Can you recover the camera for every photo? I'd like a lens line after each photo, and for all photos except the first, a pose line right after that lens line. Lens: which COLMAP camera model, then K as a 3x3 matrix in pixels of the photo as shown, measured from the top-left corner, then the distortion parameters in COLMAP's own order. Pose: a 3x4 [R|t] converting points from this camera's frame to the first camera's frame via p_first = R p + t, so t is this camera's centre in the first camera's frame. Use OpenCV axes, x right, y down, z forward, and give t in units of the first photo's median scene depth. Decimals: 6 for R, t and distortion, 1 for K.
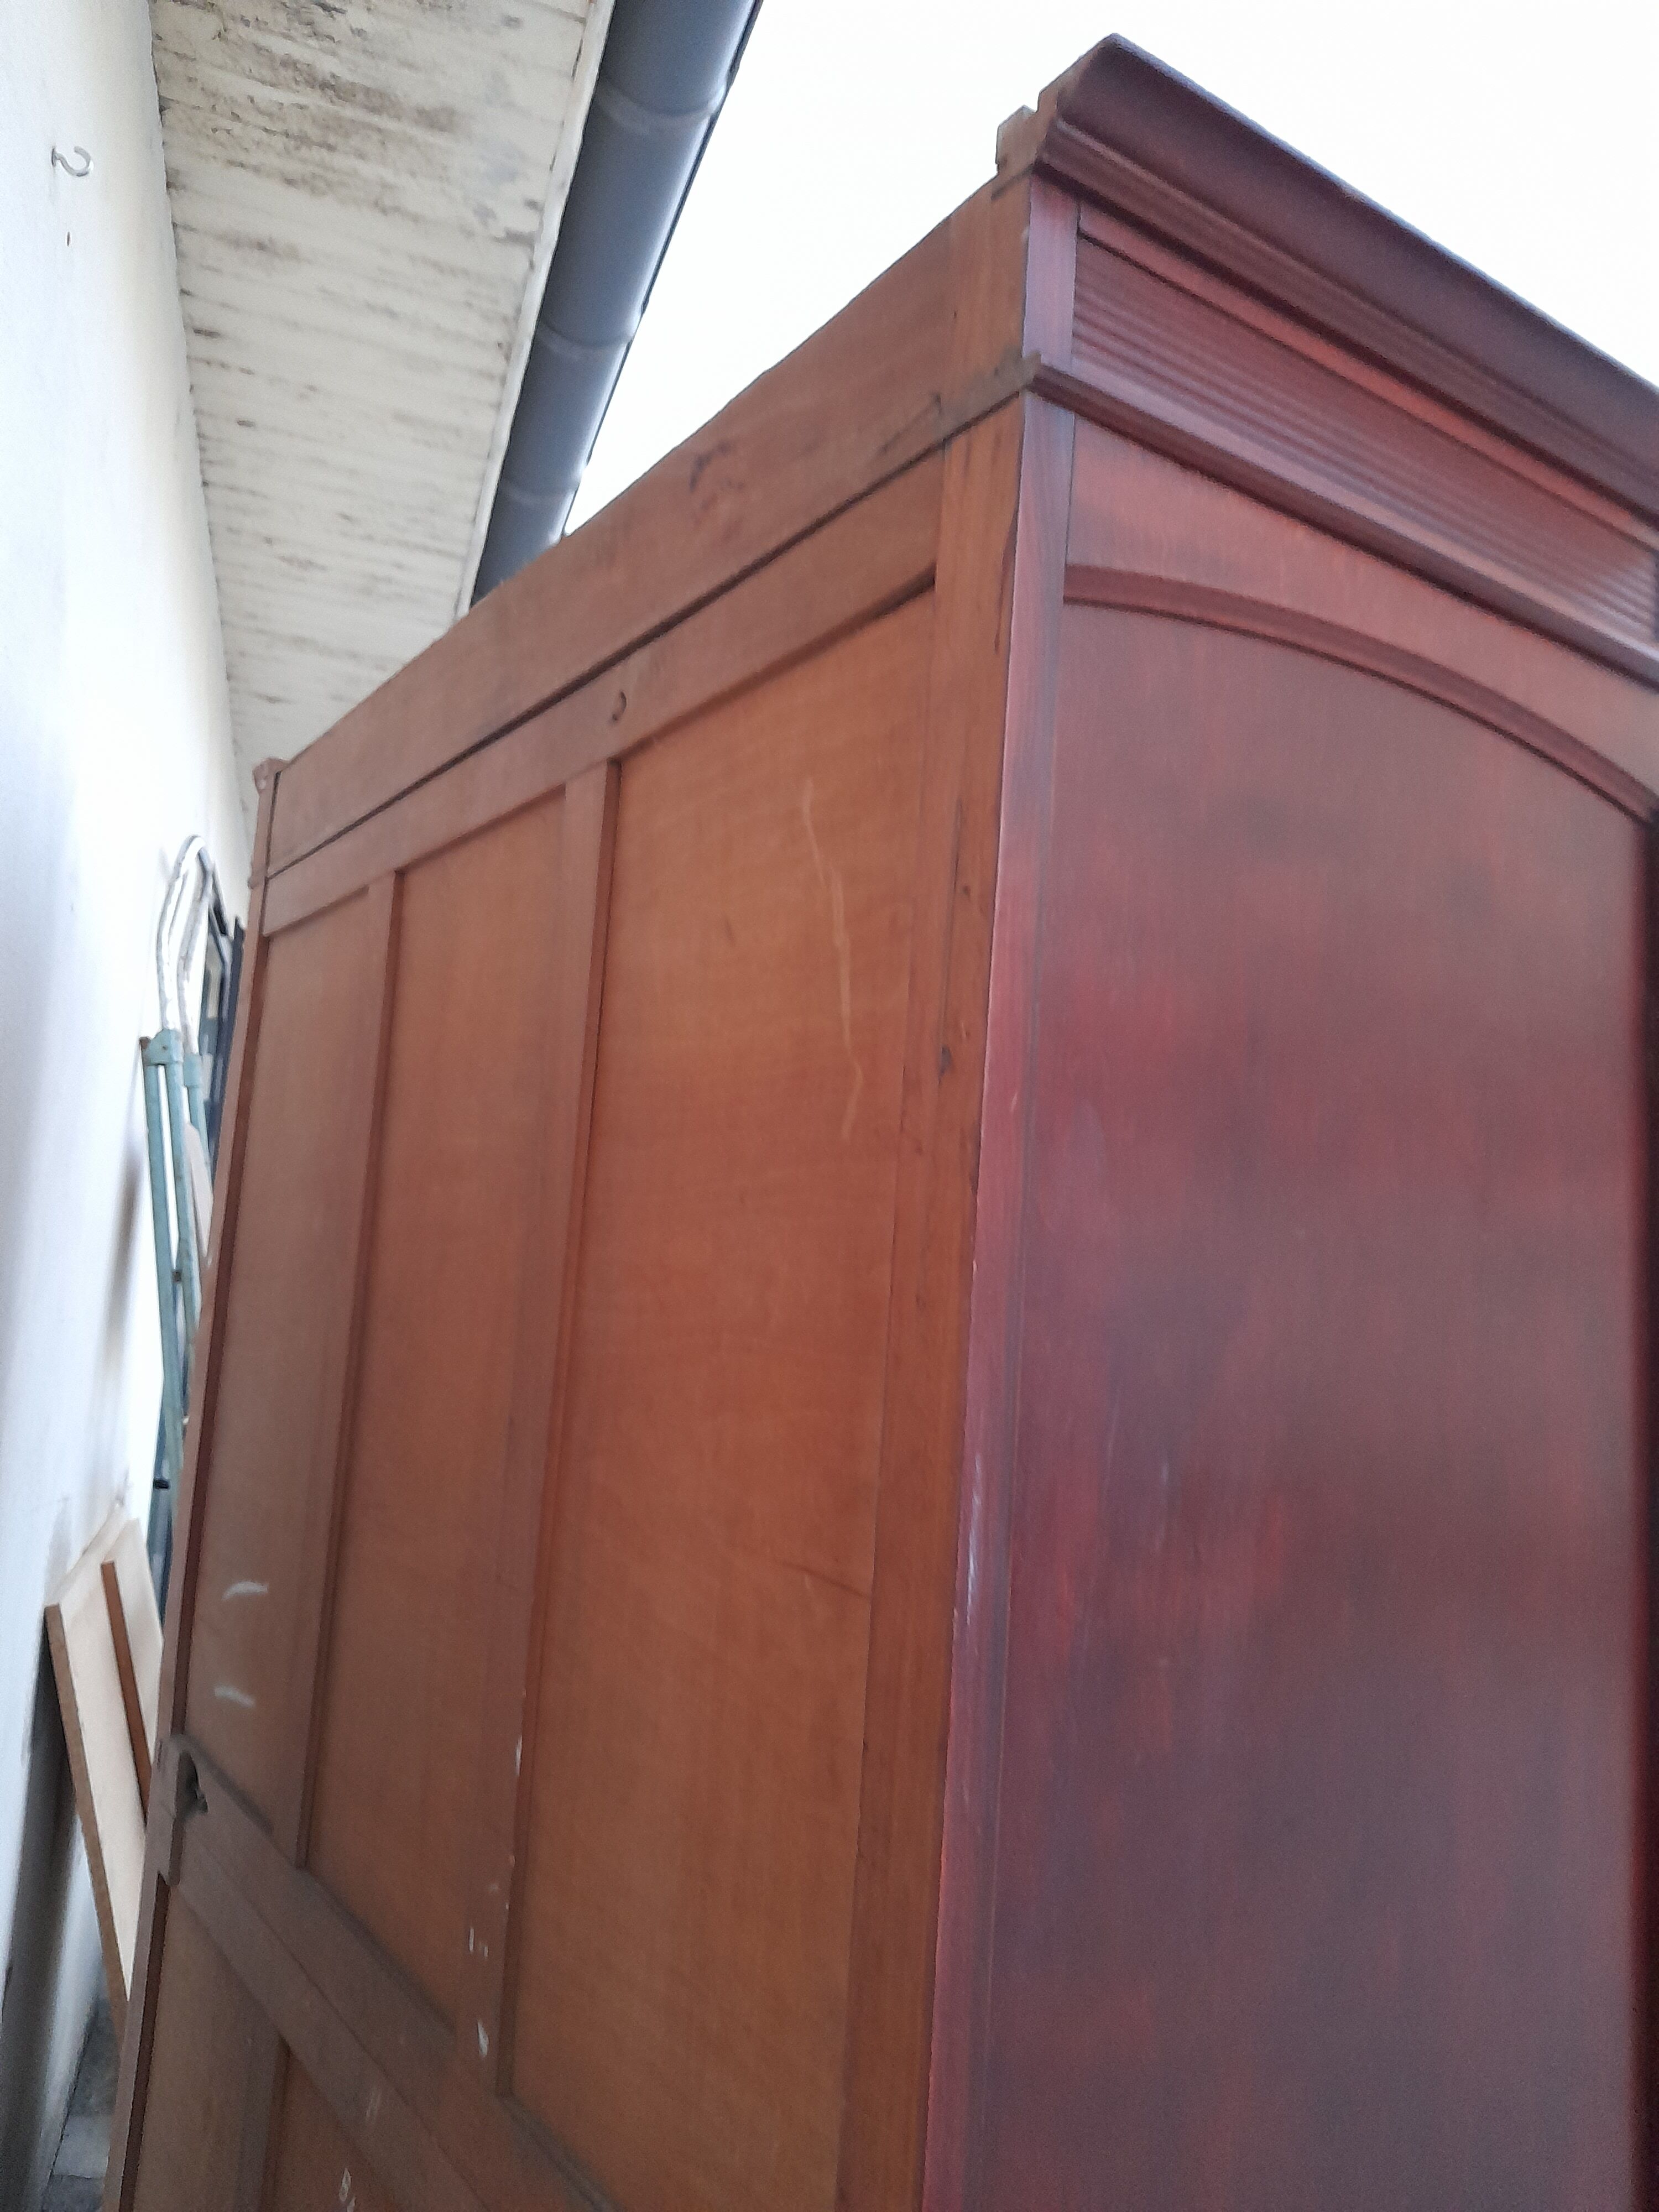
lens RADIAL K [[1613.7, 0, 817.5], [0, 1613.7, 1107.0], [0, 0, 1]] dist [0.028523, -0.008749]
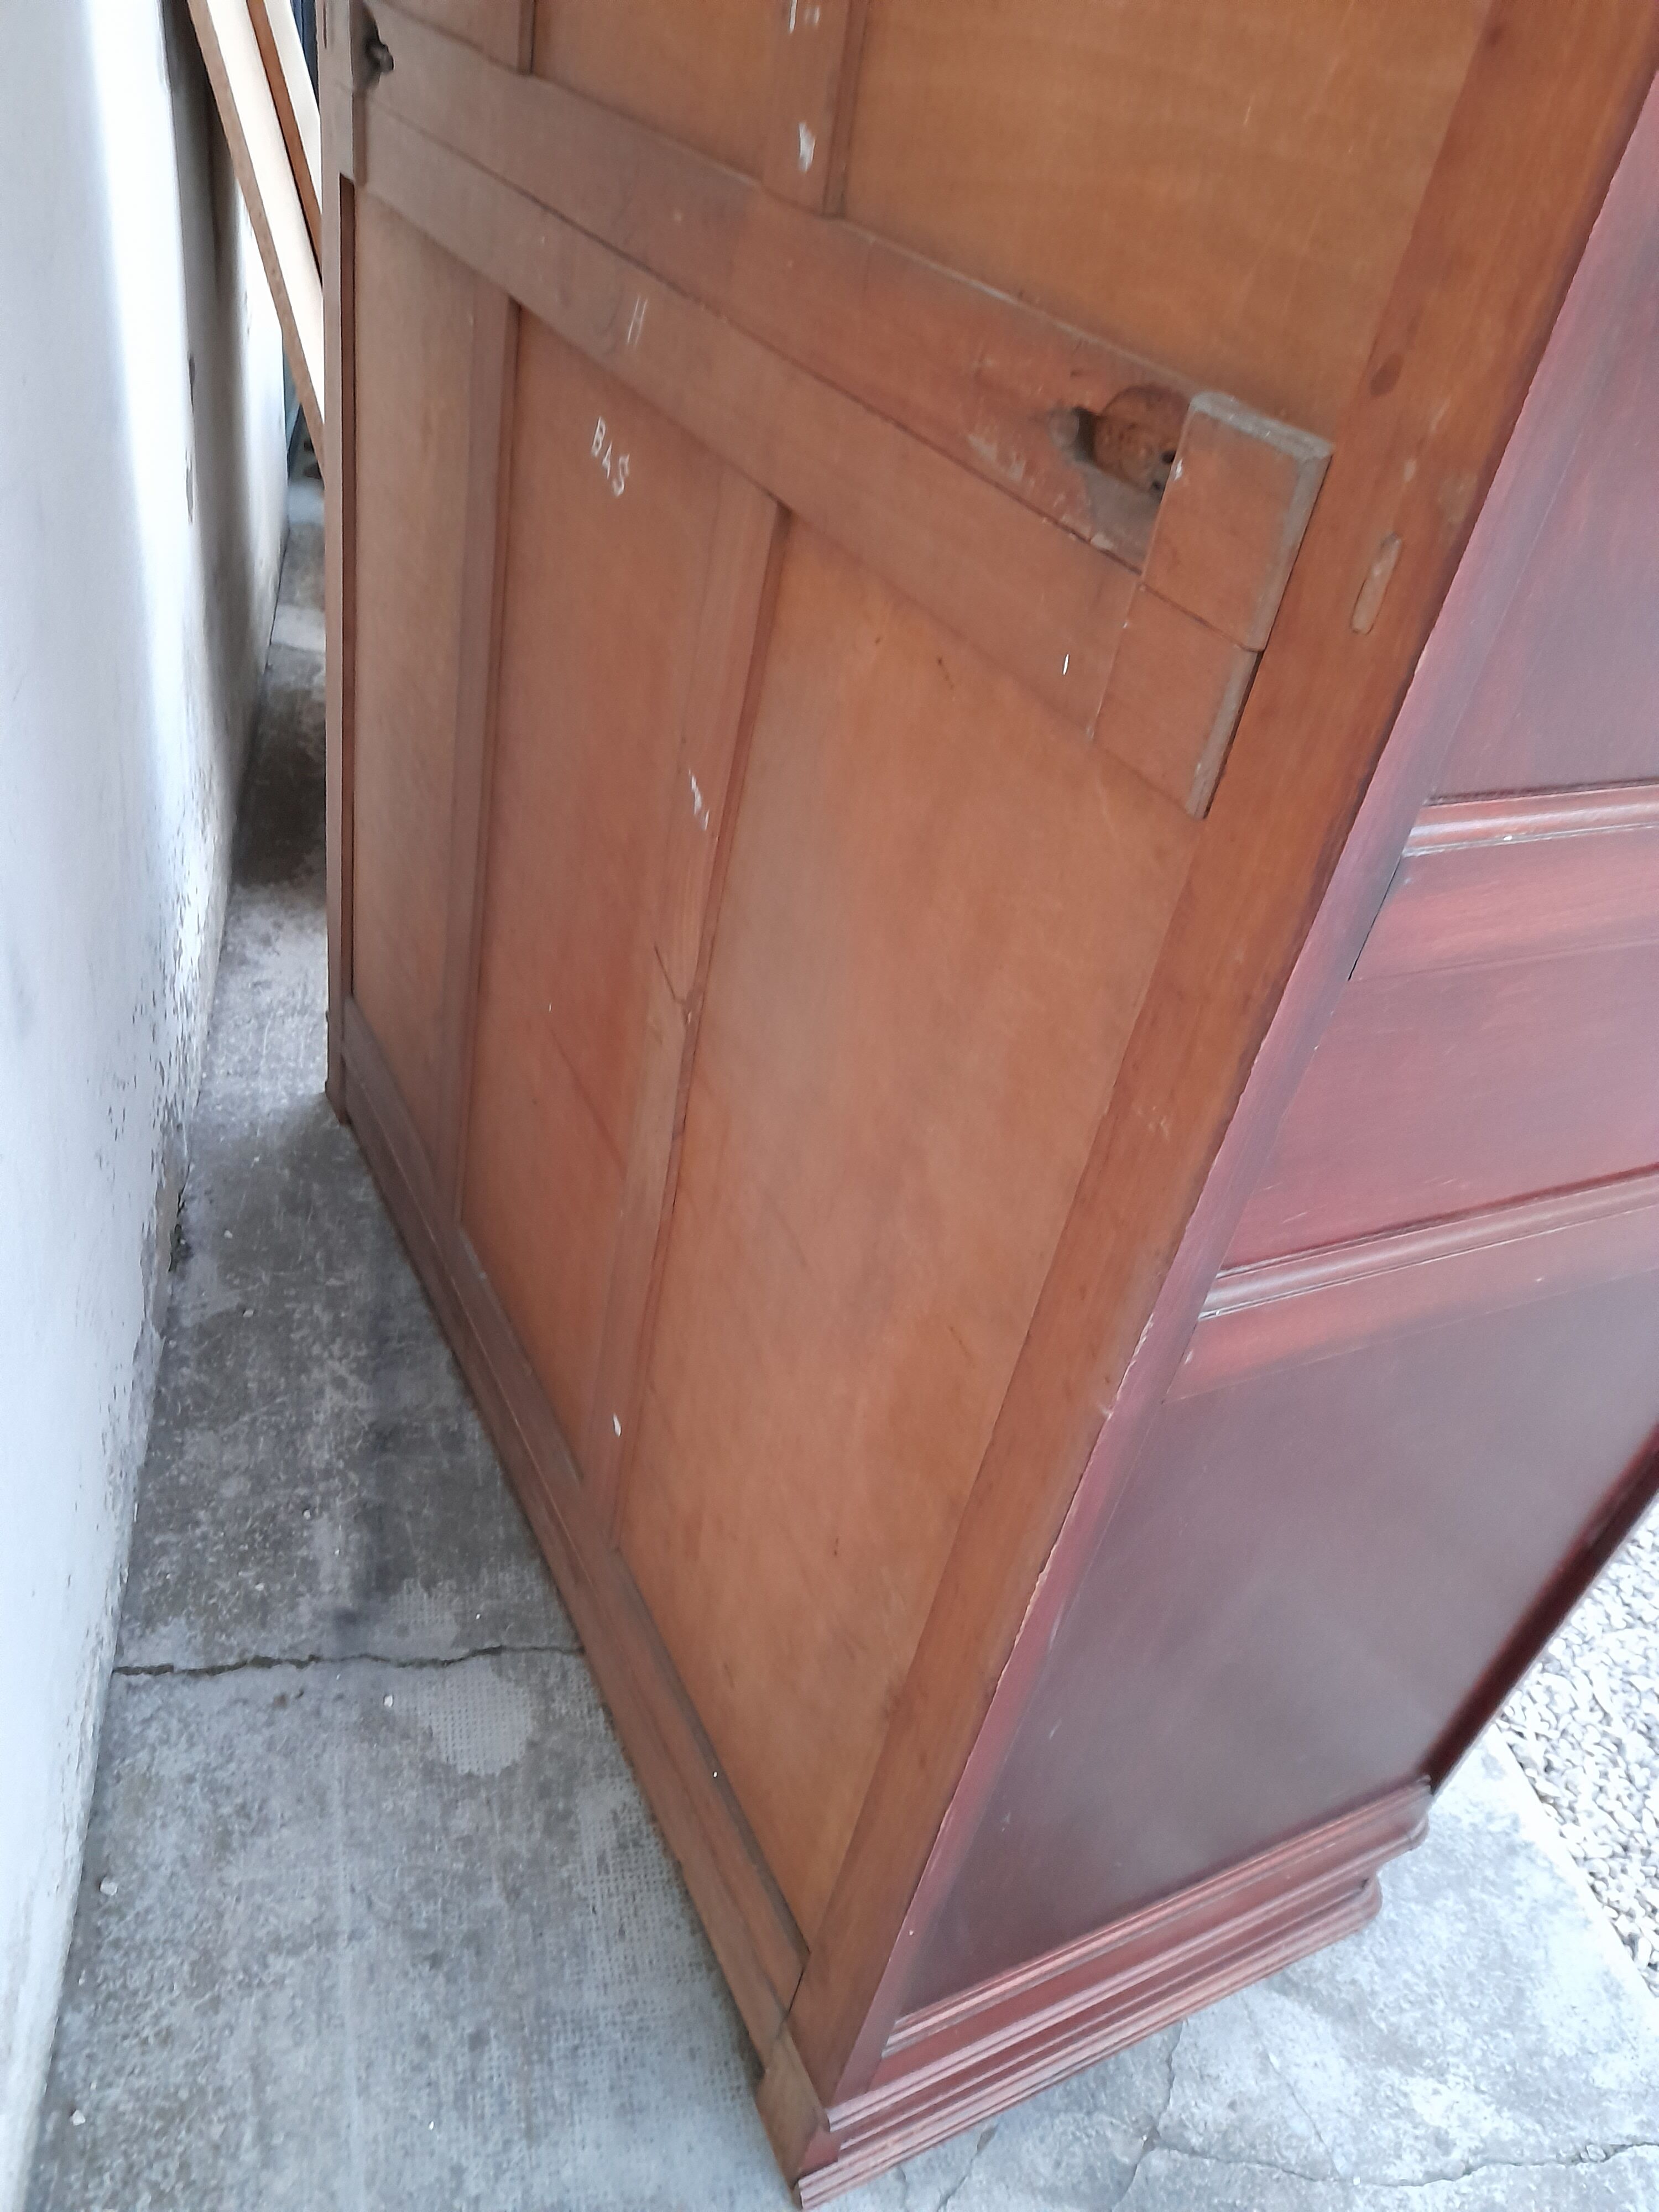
lens RADIAL K [[1605.3, 0, 813.8], [0, 1605.3, 1107.9], [0, 0, 1]] dist [0.007767, -0.001424]
pose [[0.989502, 0.141589, -0.028949, -0.079308], [-0.086688, 0.741791, 0.665005, 0.274836], [0.115632, -0.655515, 0.746277, 0.107761]]
